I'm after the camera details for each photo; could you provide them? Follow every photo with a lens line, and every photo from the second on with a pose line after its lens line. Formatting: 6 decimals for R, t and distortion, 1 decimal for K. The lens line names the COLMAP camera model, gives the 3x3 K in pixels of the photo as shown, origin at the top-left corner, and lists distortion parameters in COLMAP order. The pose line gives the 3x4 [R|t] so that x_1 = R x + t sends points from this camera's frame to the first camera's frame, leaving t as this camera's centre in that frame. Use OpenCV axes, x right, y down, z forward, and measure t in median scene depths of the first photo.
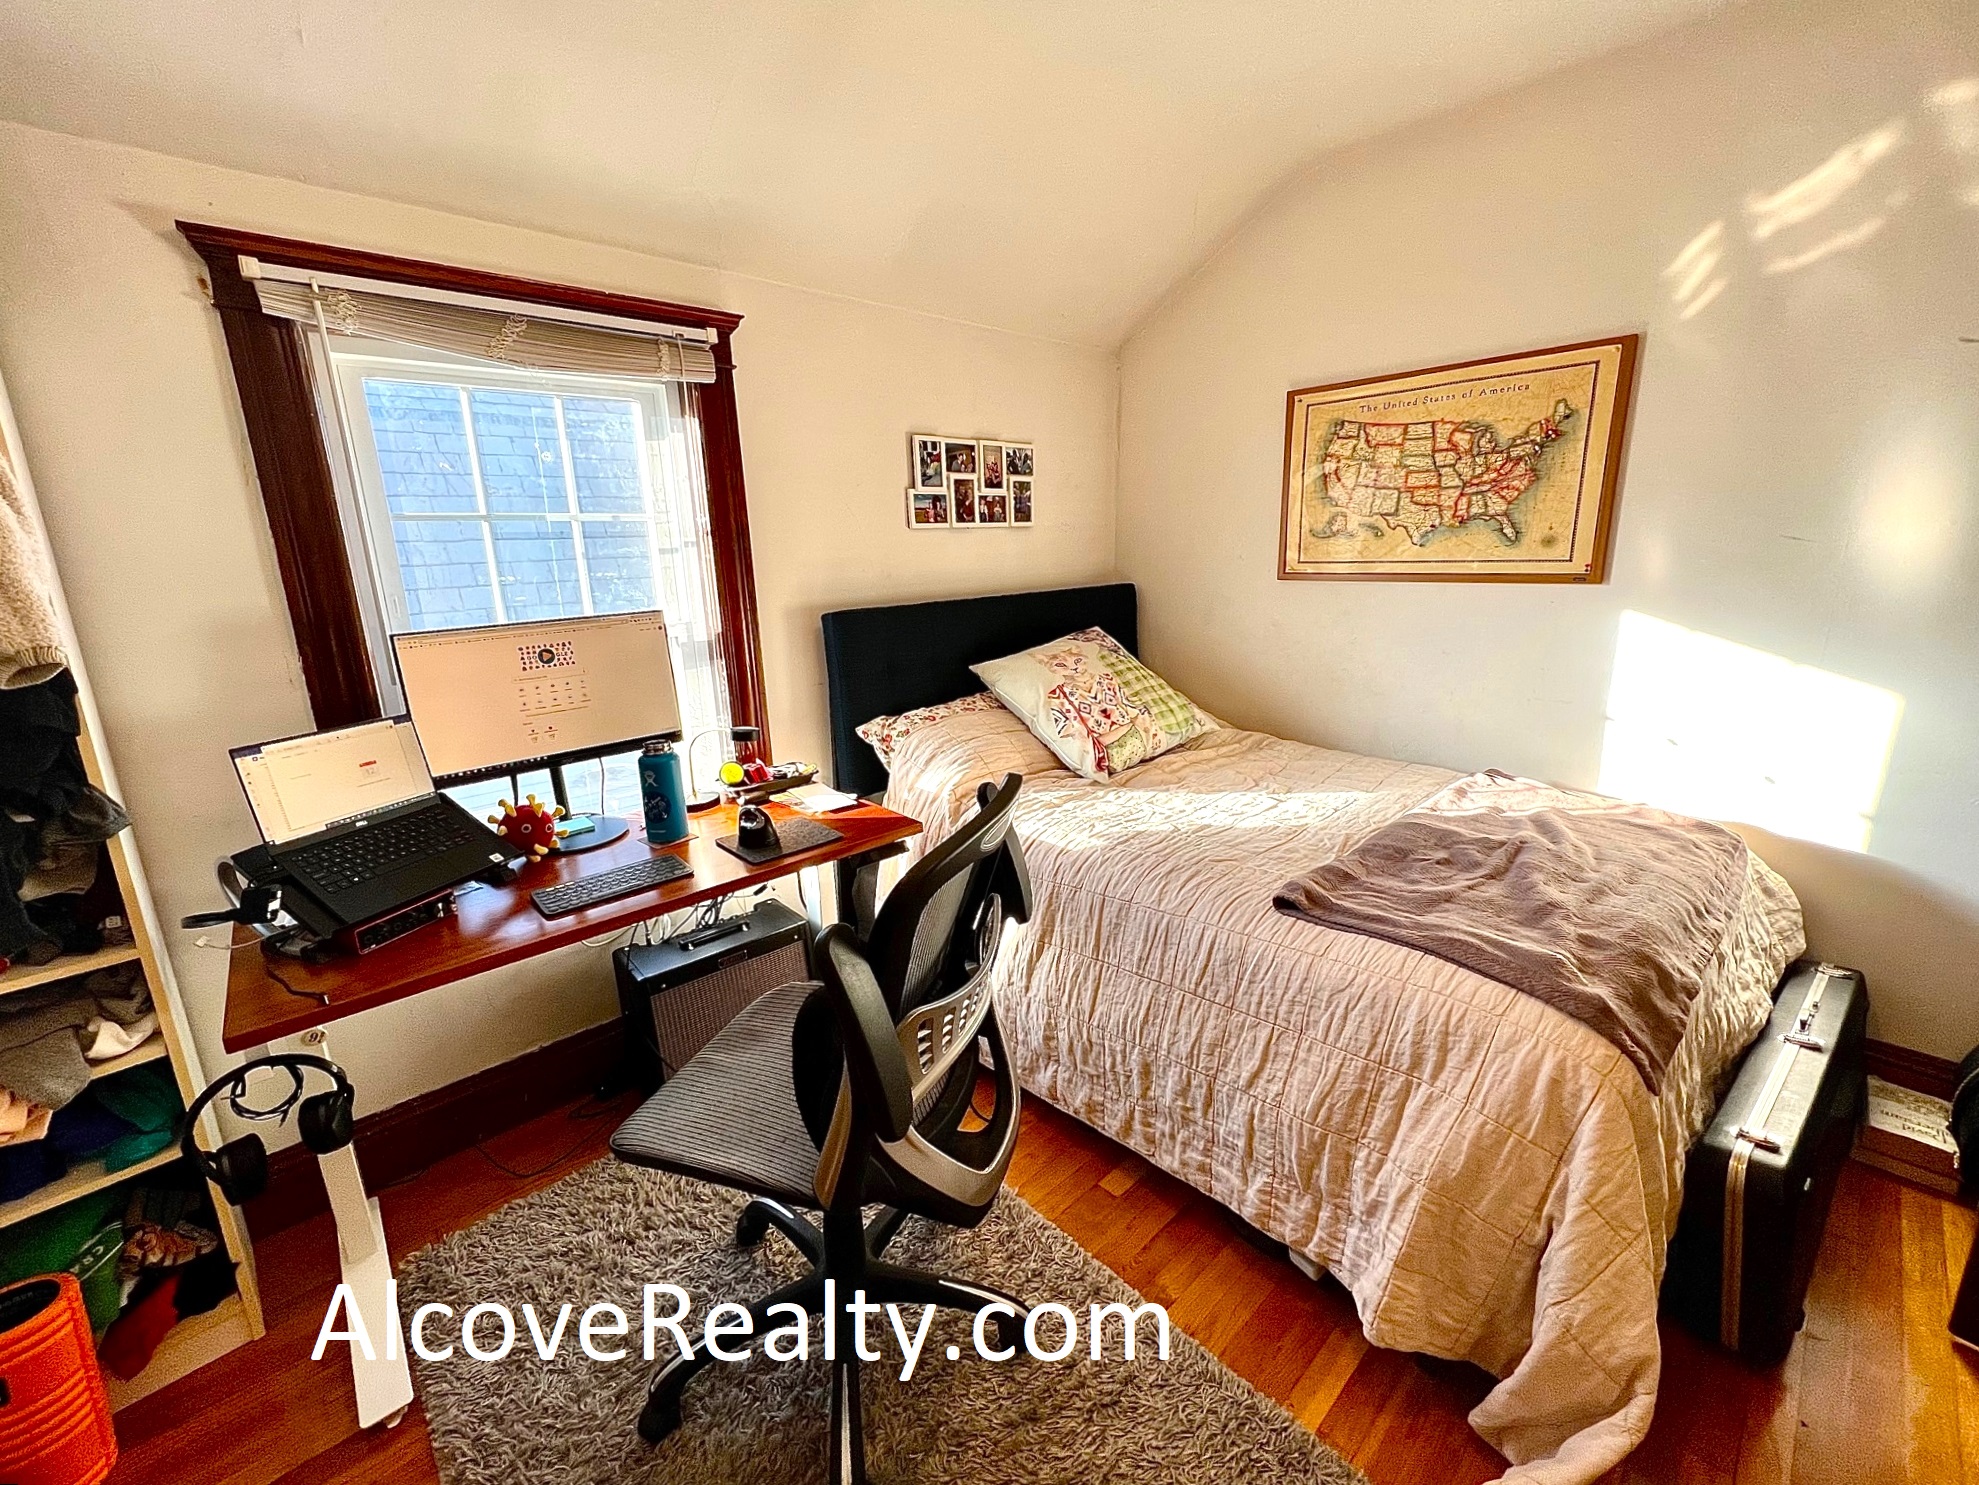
lens RADIAL K [[812.1, 0, 986.8], [0, 812.1, 738.3], [0, 0, 1]] dist [0.001648, -0.000023]
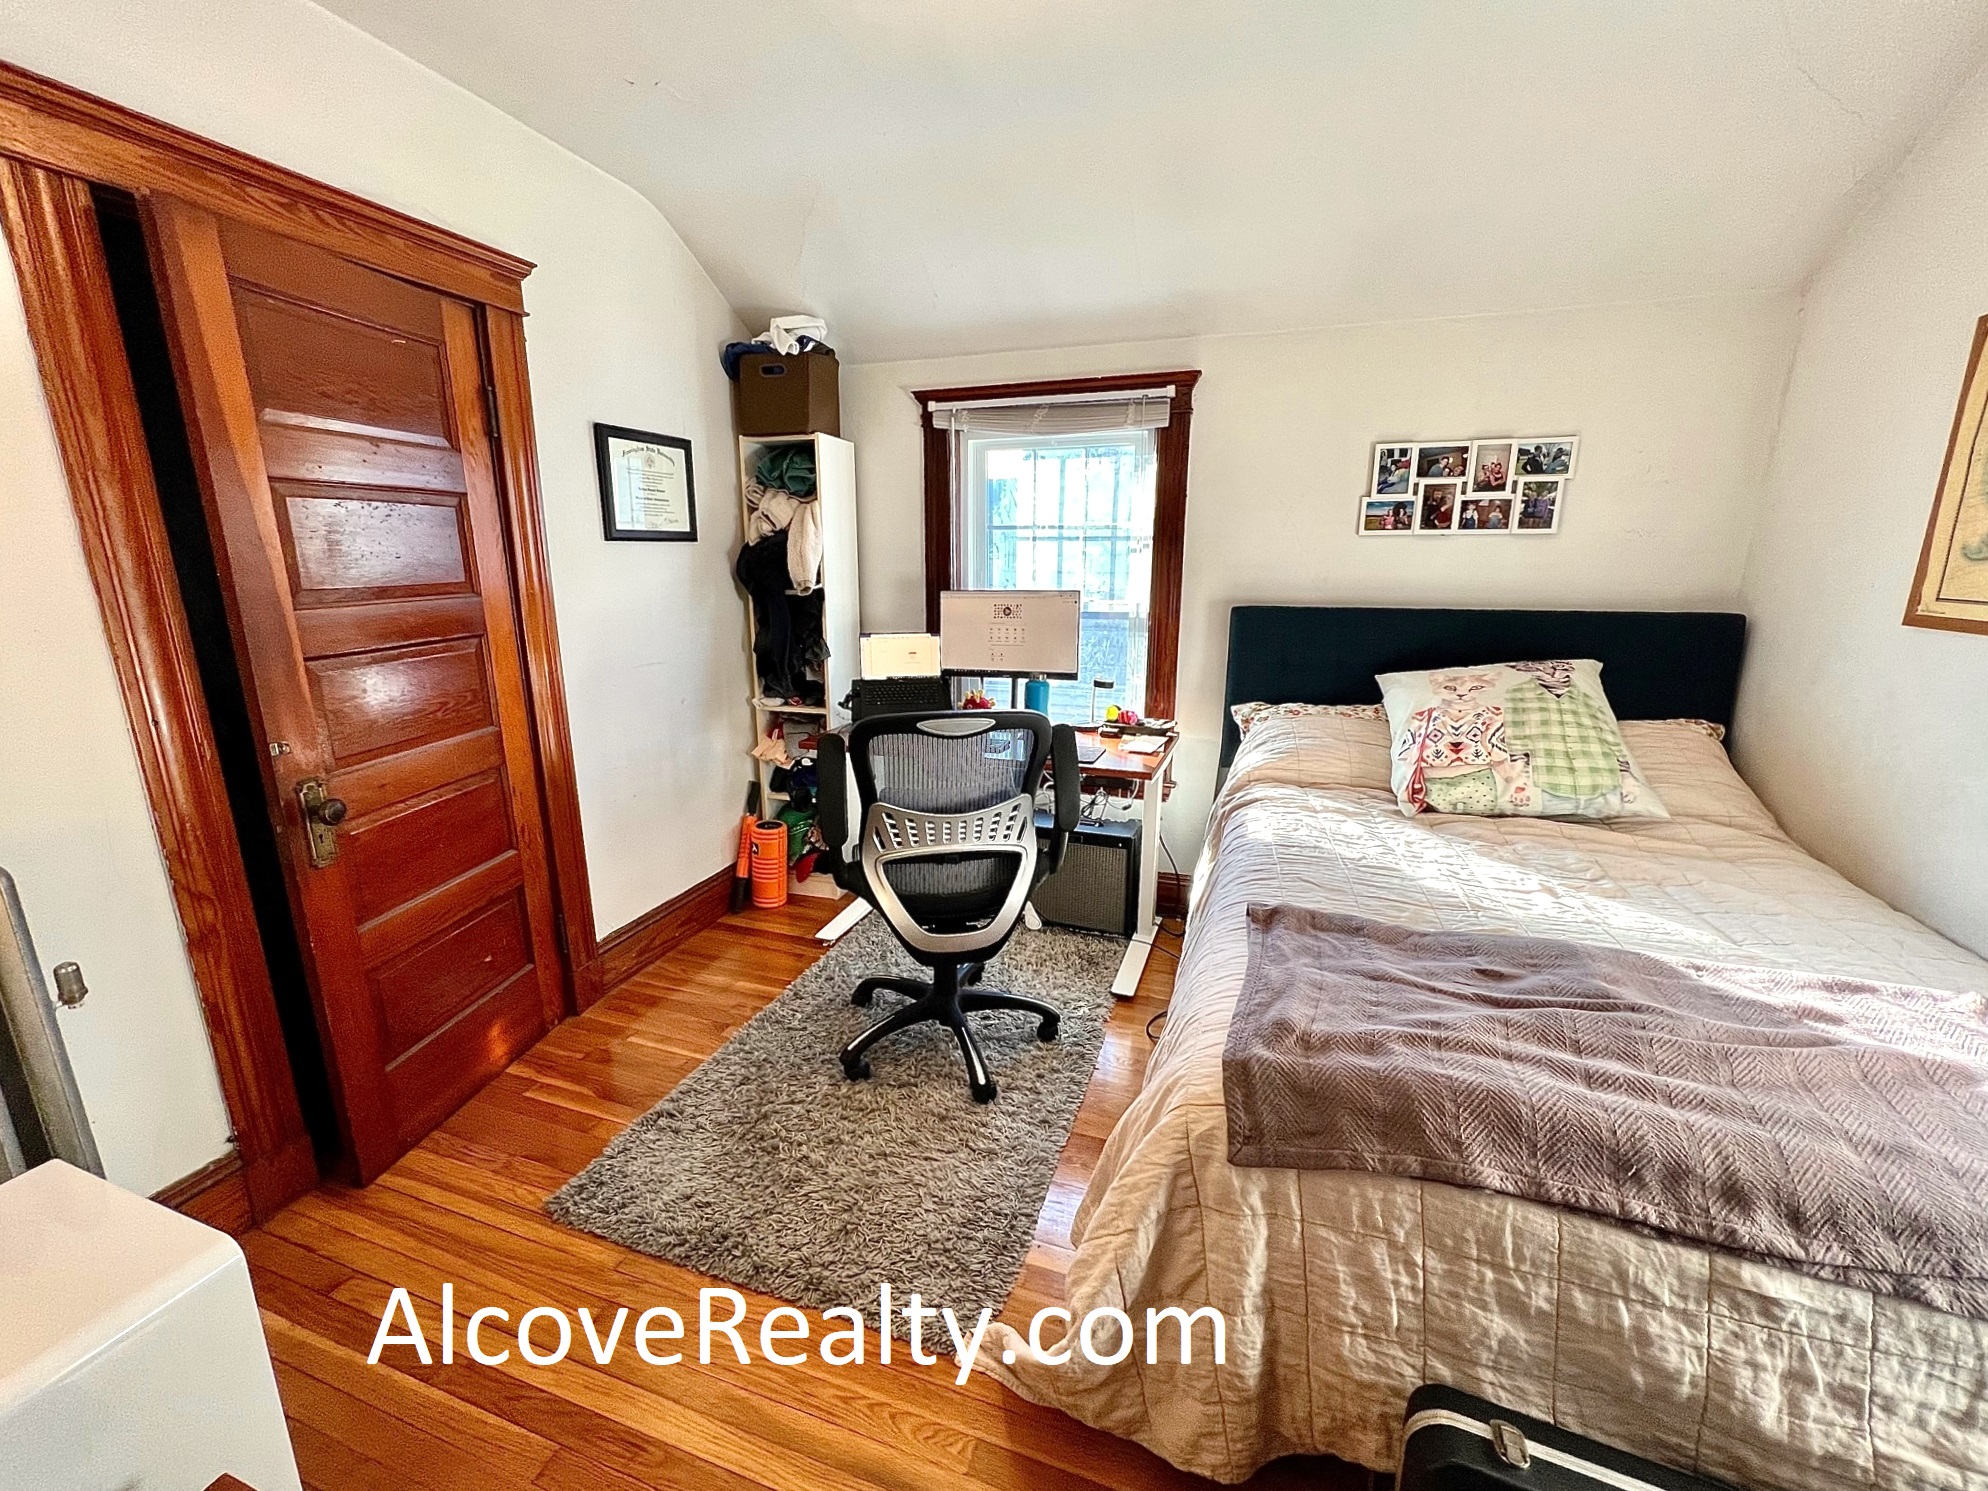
lens RADIAL K [[815.7, 0, 991.9], [0, 815.7, 746.3], [0, 0, 1]] dist [0.001648, -0.000023]
pose [[0.475376, 0.234570, -0.847935, 0.633274], [-0.218677, 0.965058, 0.144374, -0.047125], [0.852172, 0.116792, 0.510061, 0.103139]]
